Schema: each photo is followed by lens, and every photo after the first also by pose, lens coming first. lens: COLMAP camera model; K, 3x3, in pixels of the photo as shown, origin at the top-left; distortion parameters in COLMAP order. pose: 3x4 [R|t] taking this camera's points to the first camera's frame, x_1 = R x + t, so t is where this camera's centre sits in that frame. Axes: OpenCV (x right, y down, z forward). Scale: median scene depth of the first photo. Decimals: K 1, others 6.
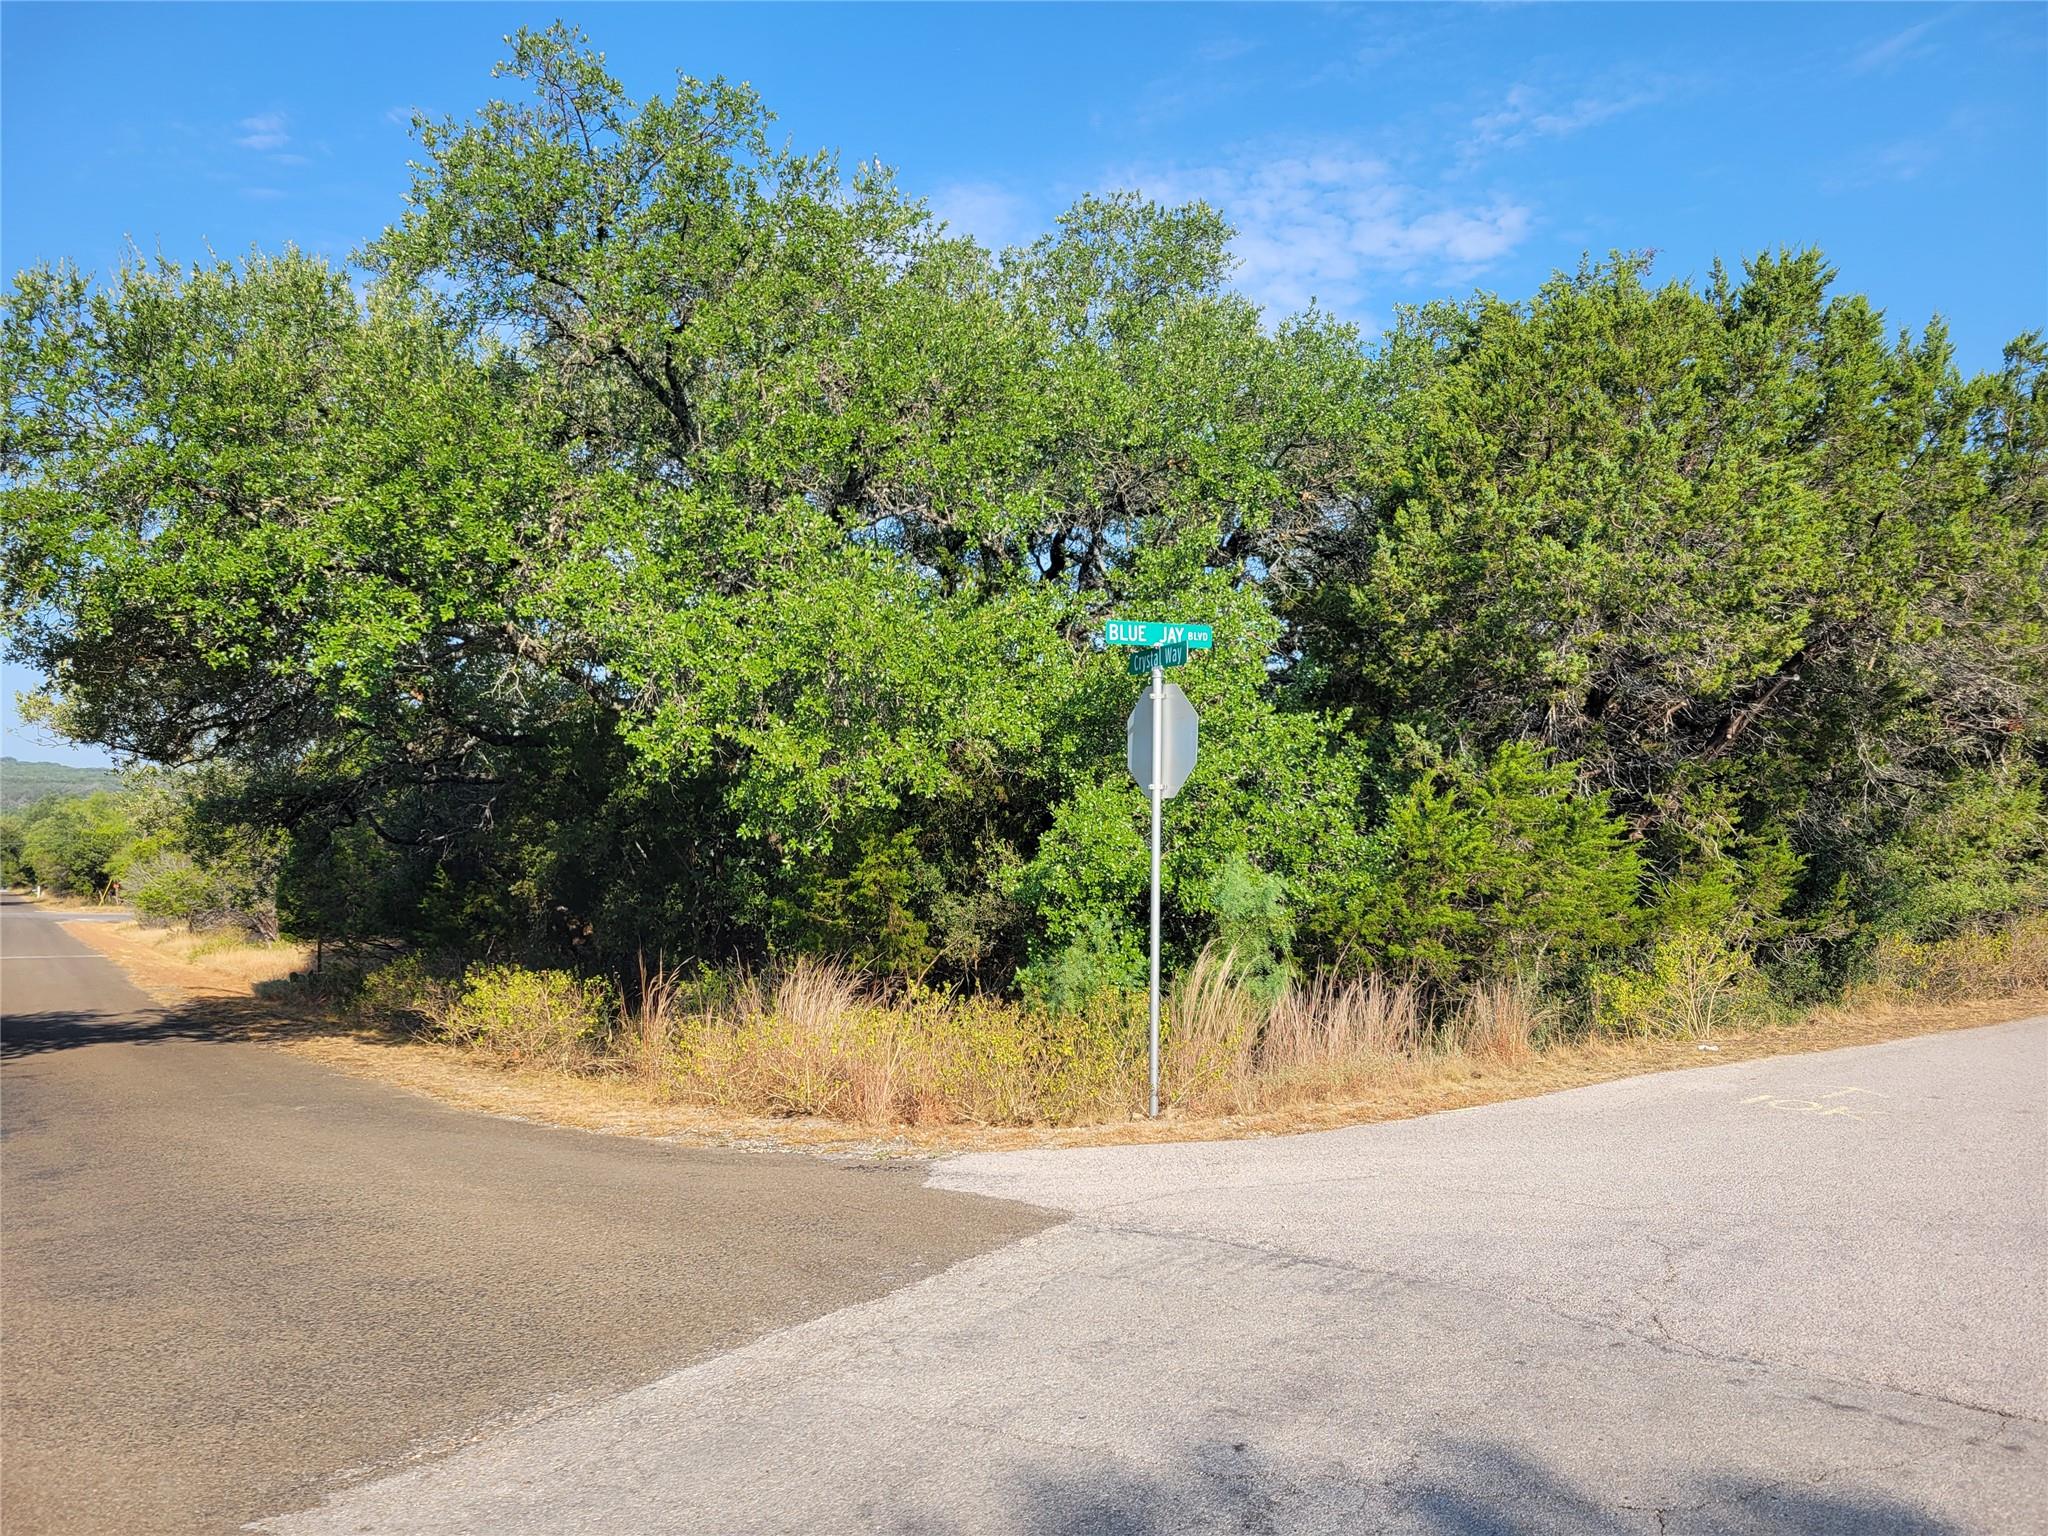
lens RADIAL K [[1538.8, 0, 1049.4], [0, 1538.8, 788.4], [0, 0, 1]] dist [0.060292, -0.037144]
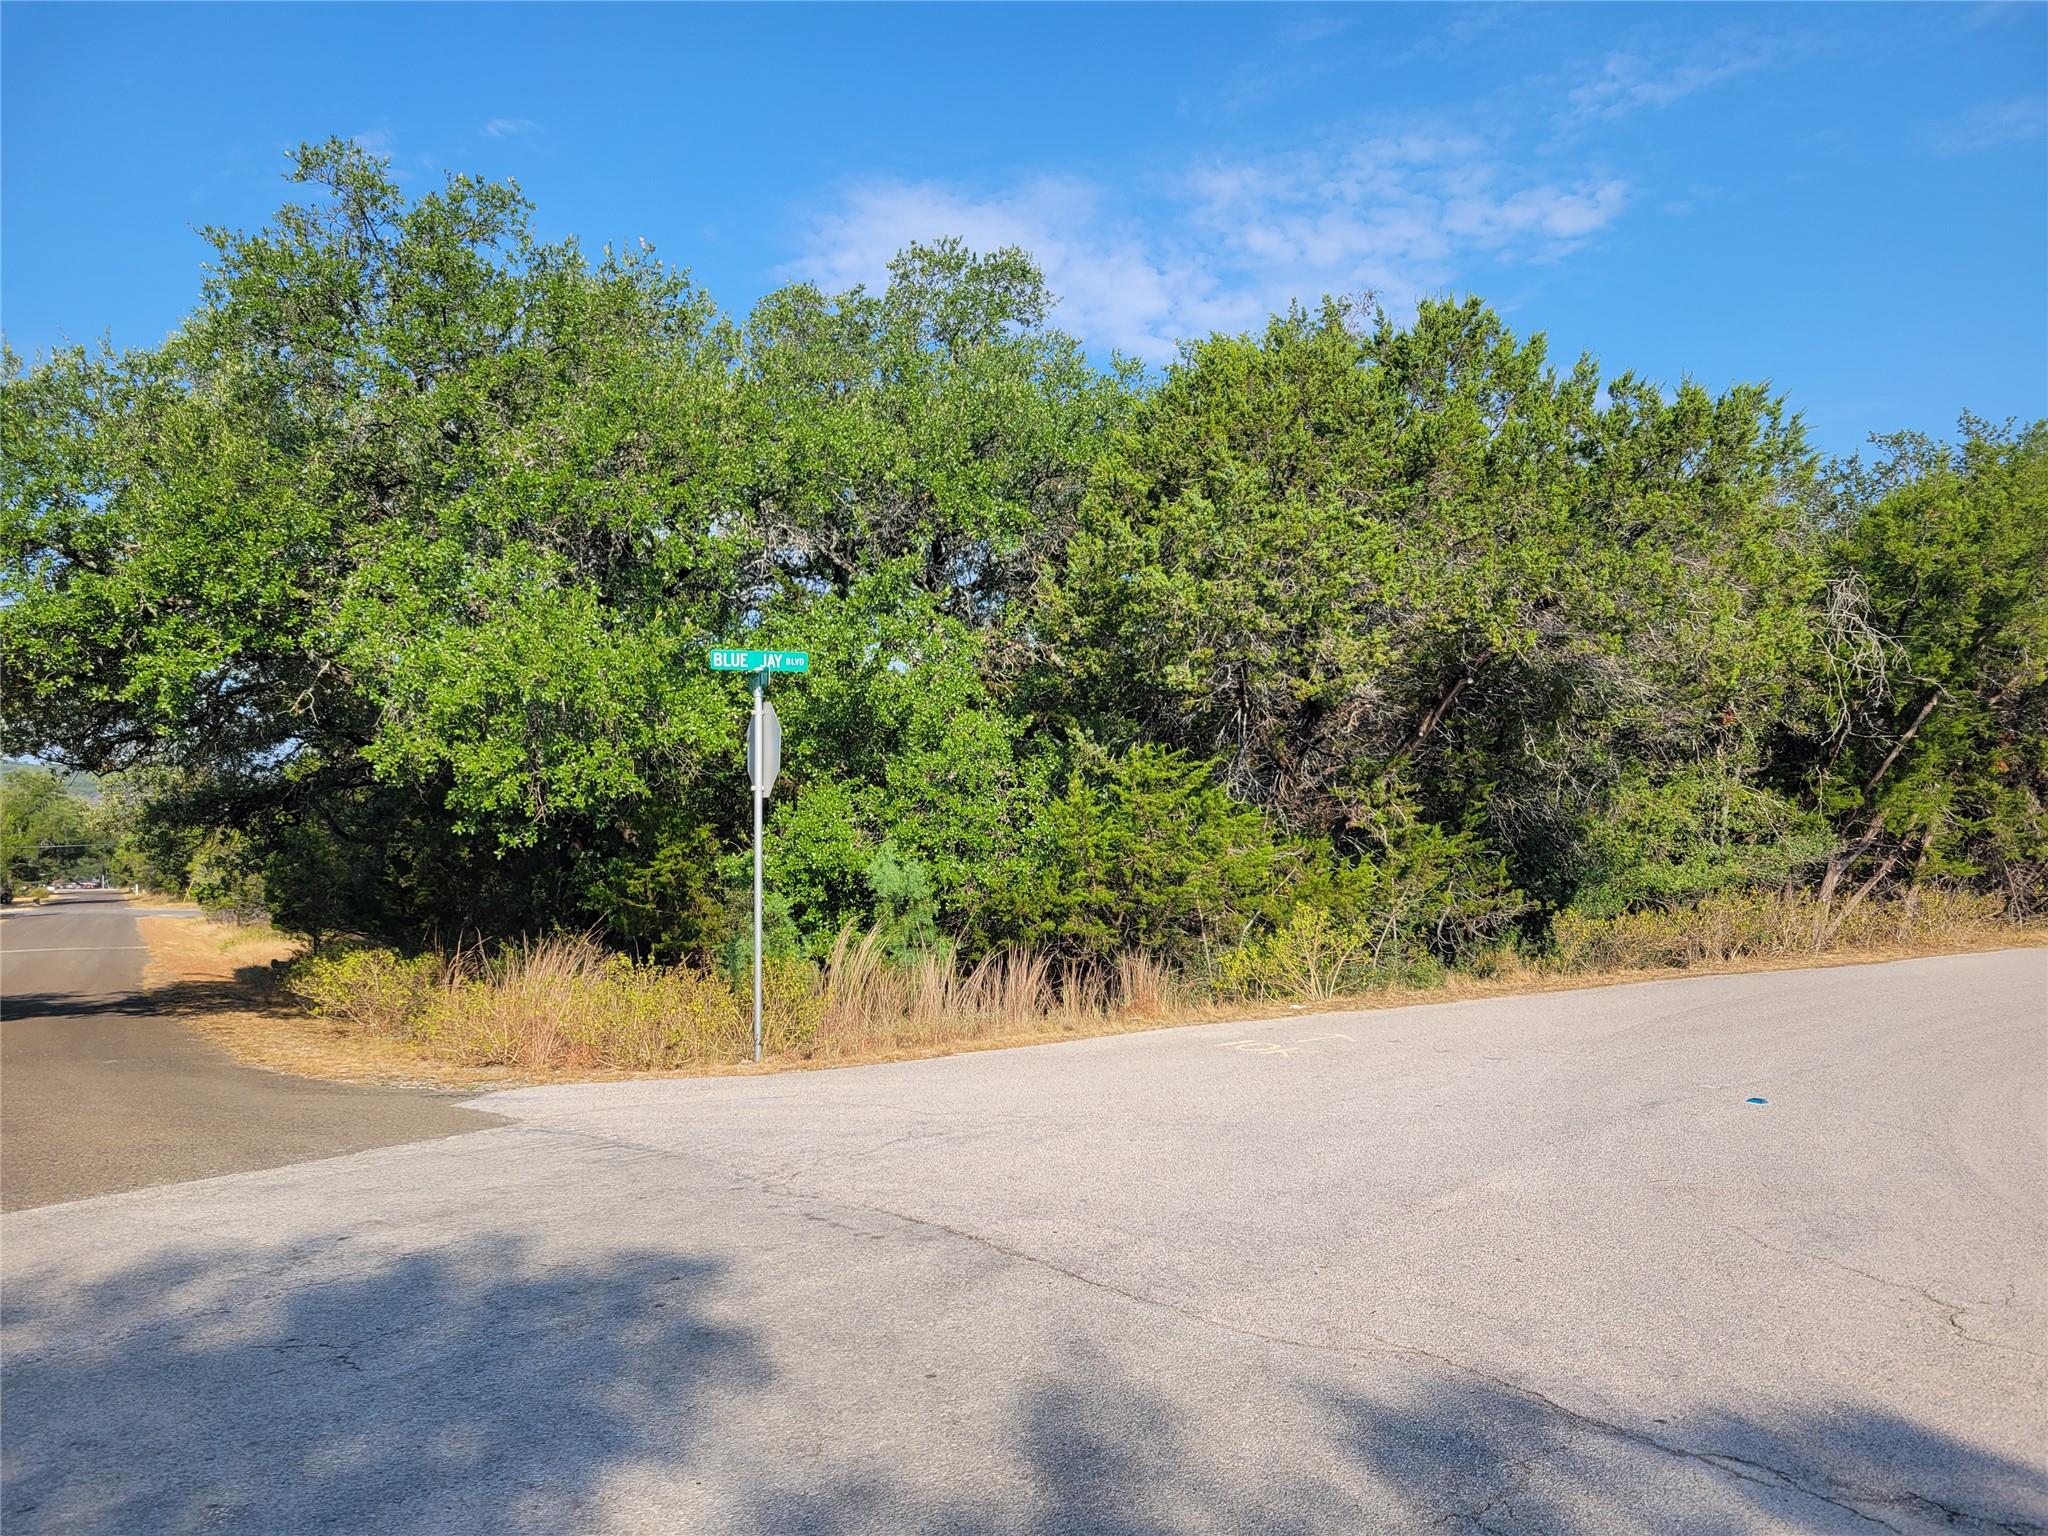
lens RADIAL K [[1539.0, 0, 1050.9], [0, 1539.0, 799.1], [0, 0, 1]] dist [0.061714, -0.052352]
pose [[0.998267, -0.010445, -0.057906, 0.274733], [0.011113, 0.999875, 0.011219, -0.002441], [0.057781, -0.011843, 0.998259, -0.138518]]
